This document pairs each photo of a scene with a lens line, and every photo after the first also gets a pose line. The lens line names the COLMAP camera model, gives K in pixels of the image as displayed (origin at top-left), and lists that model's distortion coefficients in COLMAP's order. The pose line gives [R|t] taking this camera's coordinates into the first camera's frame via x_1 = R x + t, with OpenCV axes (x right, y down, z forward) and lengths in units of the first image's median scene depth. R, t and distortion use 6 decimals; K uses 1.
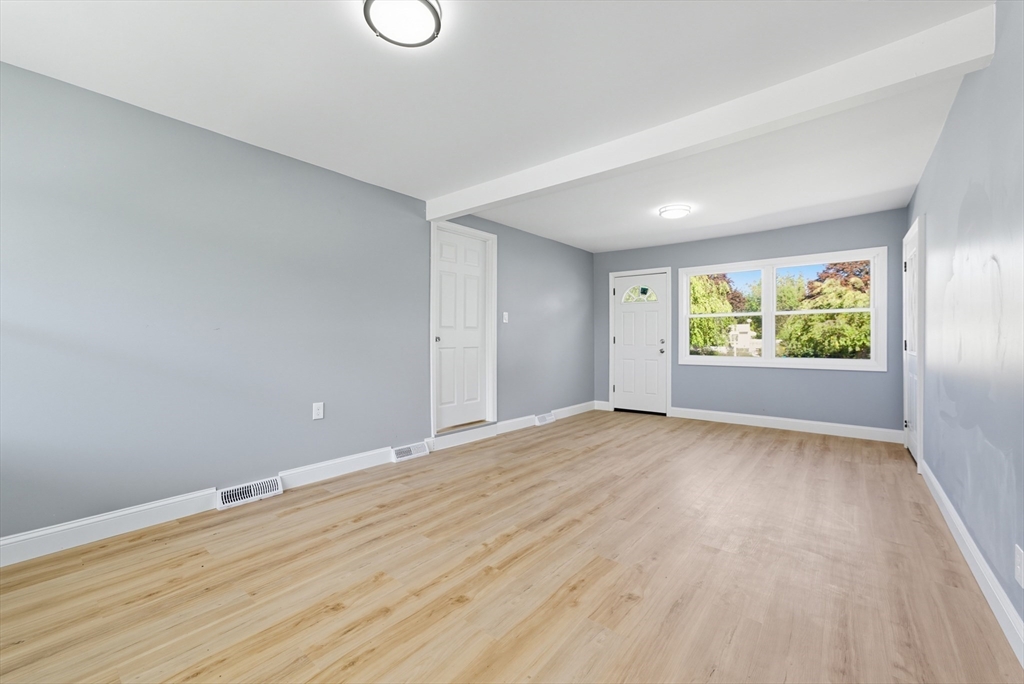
lens RADIAL K [[413.5, 0, 510.1], [0, 413.5, 338.9], [0, 0, 1]] dist [-0.013545, -0.000031]
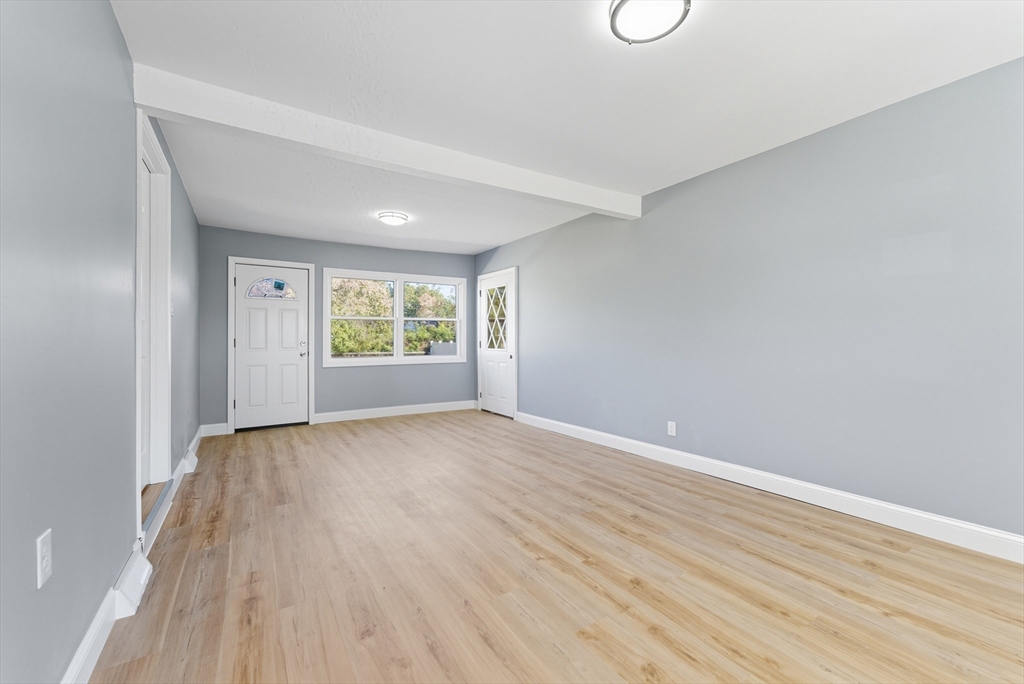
lens RADIAL K [[413.5, 0, 510.1], [0, 413.5, 338.9], [0, 0, 1]] dist [-0.013545, -0.000031]
pose [[0.297946, -0.001101, 0.954582, -0.850735], [0.005343, 0.999986, -0.000515, -0.004065], [-0.954568, 0.005253, 0.297947, 0.676606]]
